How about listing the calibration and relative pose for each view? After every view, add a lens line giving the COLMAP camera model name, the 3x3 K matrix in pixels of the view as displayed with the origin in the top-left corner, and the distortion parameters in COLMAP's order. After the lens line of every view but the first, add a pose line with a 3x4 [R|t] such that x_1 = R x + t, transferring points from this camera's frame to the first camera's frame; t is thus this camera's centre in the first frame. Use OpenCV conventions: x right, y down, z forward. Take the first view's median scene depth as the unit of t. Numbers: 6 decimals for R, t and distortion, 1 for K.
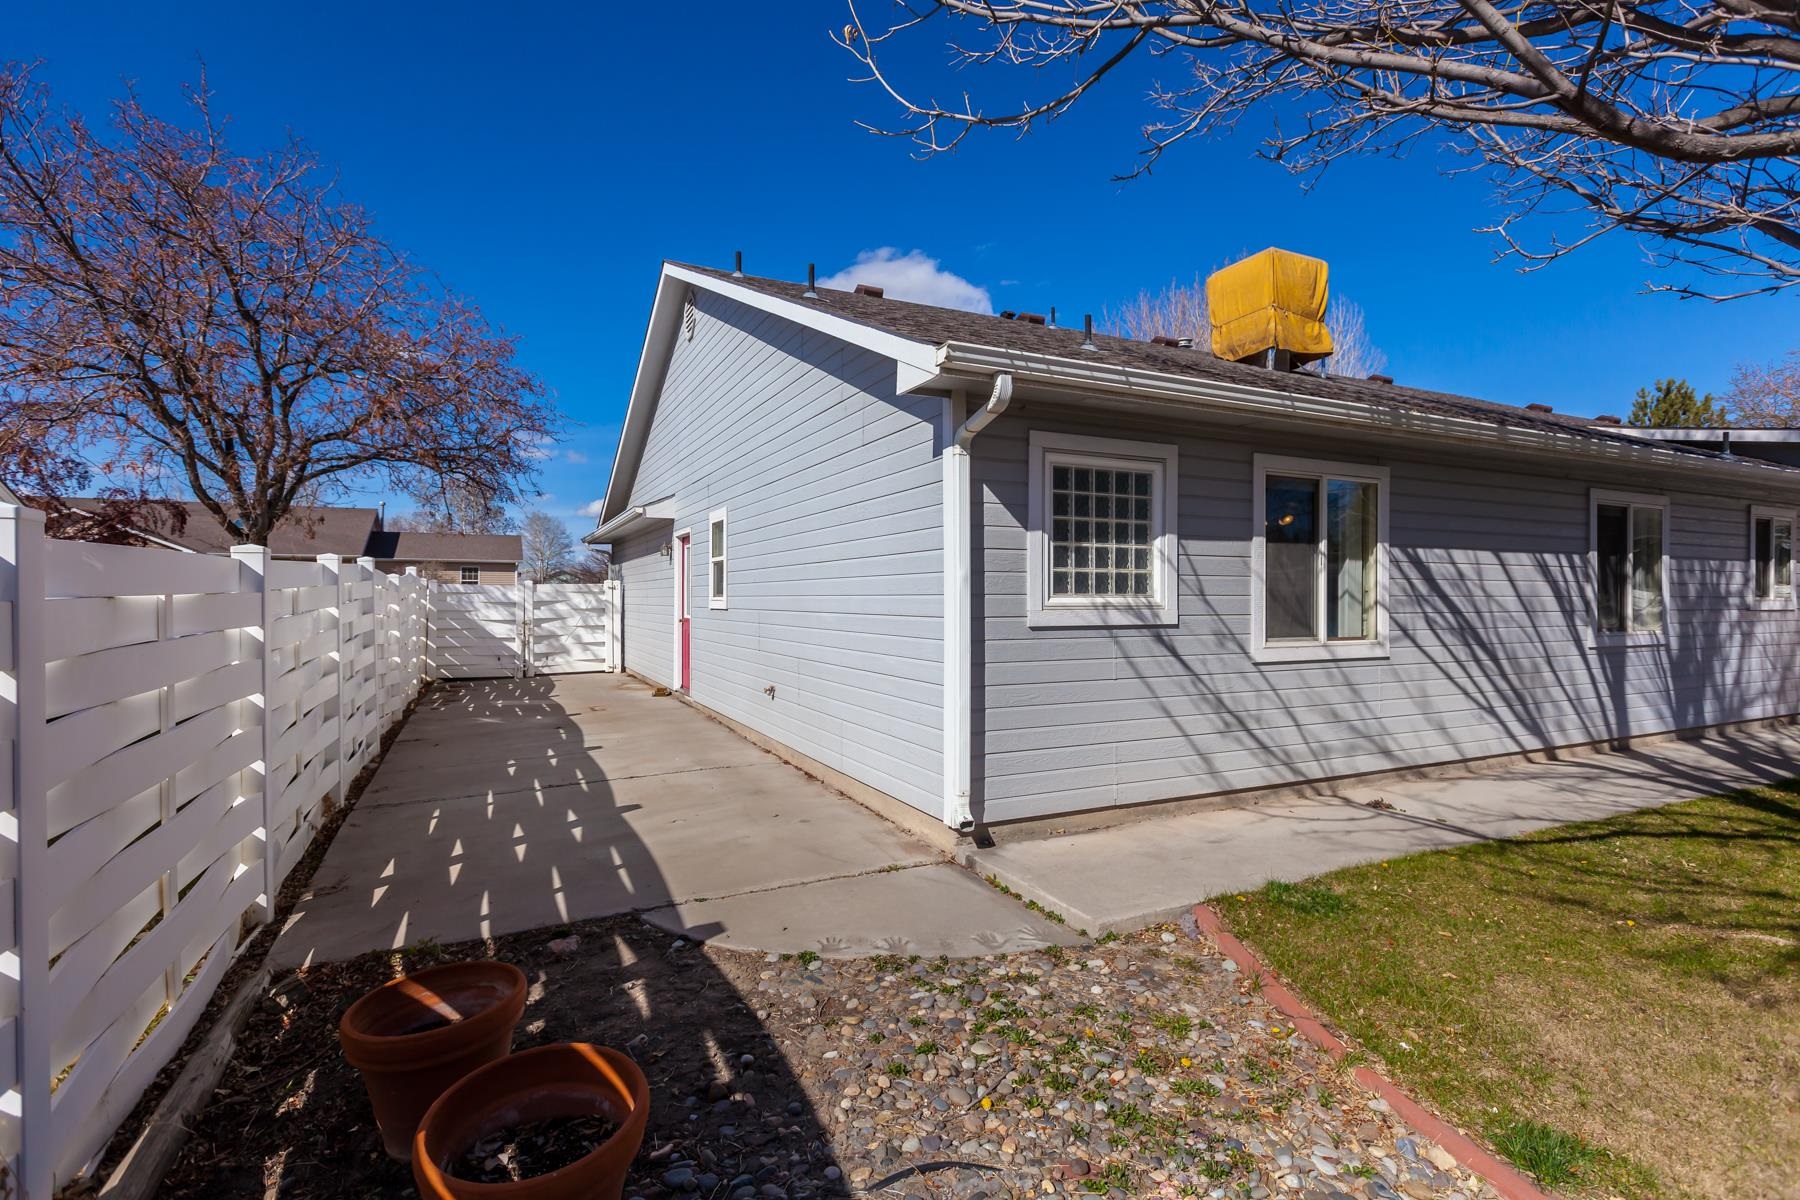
lens RADIAL K [[835.3, 0, 901.5], [0, 835.3, 586.7], [0, 0, 1]] dist [-0.001197, -0.002096]
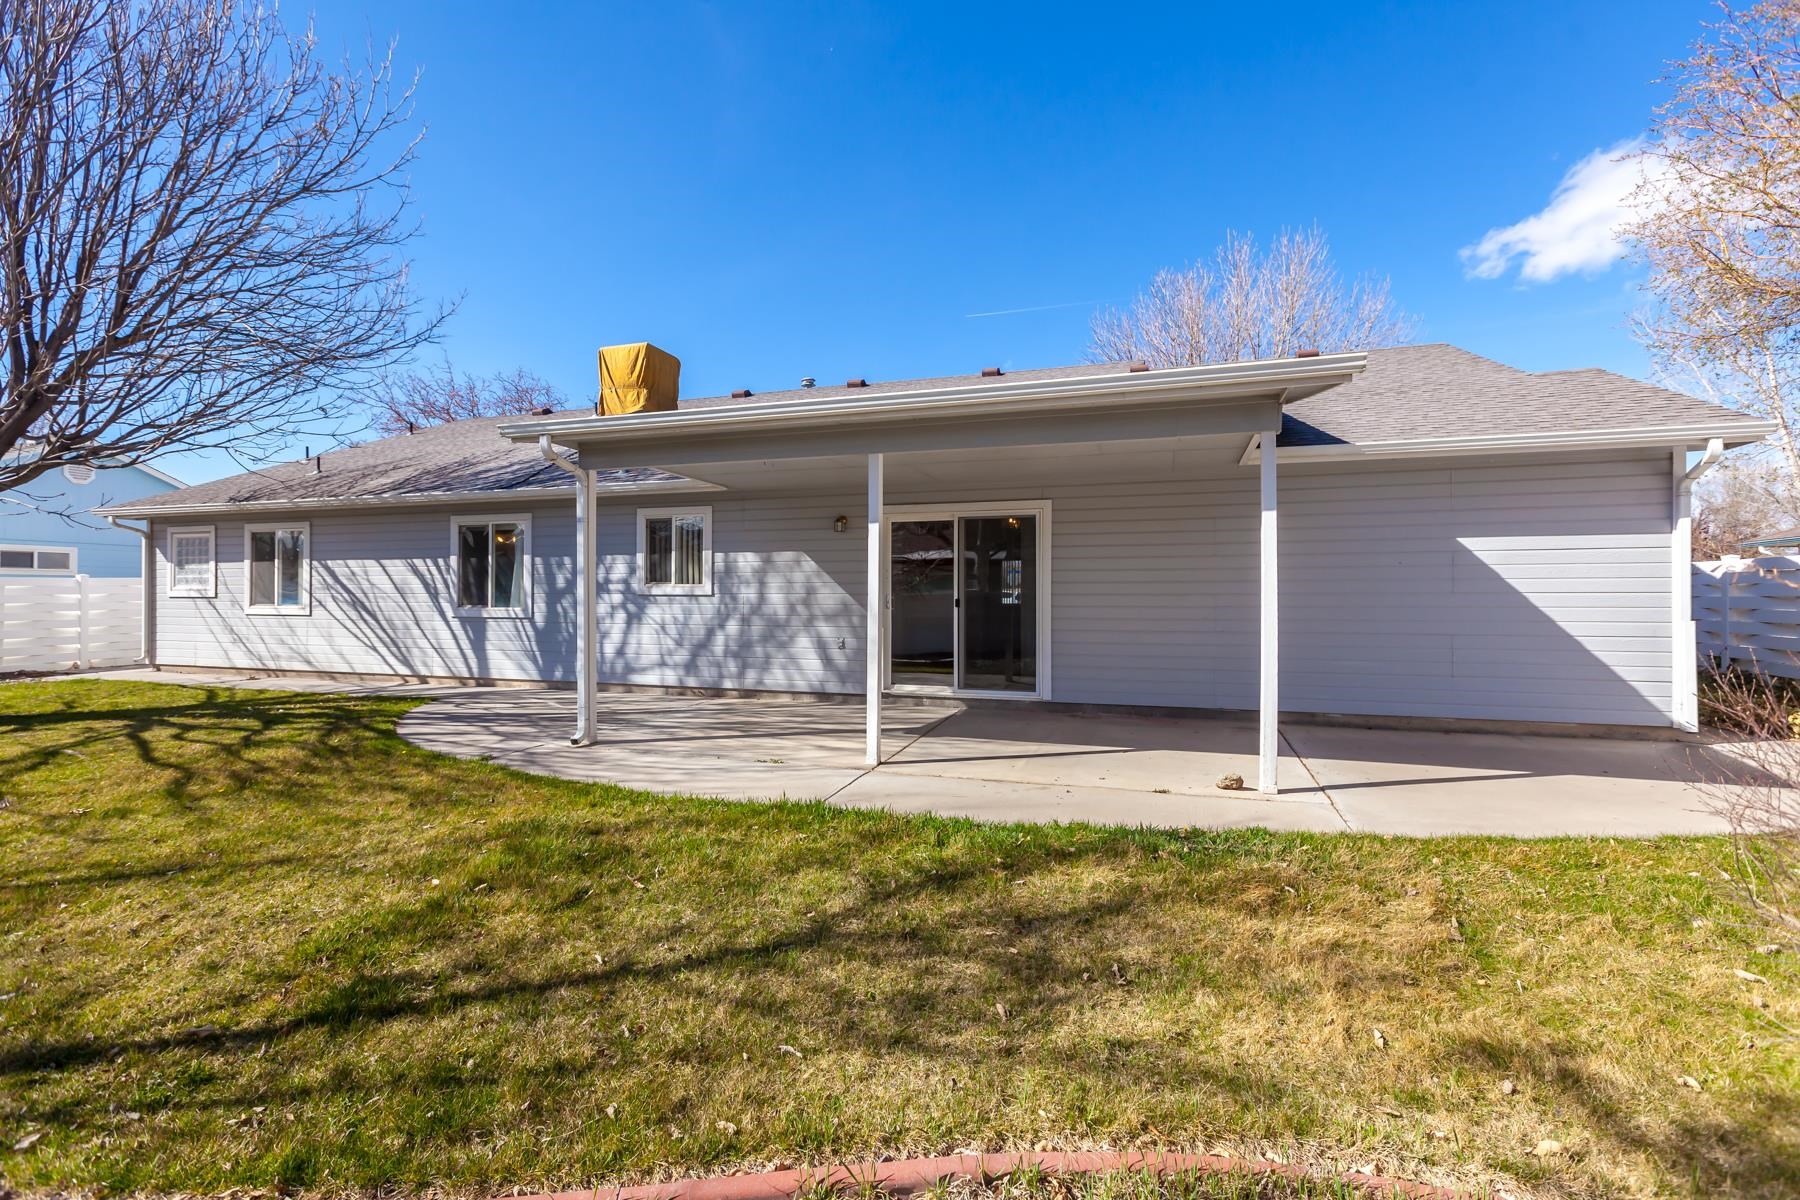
lens RADIAL K [[825.0, 0, 901.0], [0, 825.0, 615.4], [0, 0, 1]] dist [0.009113, -0.001619]
pose [[0.714957, -0.011935, -0.699066, 2.729302], [-0.013305, 0.999441, -0.030671, 0.115740], [0.699042, 0.031230, 0.714399, 0.512837]]
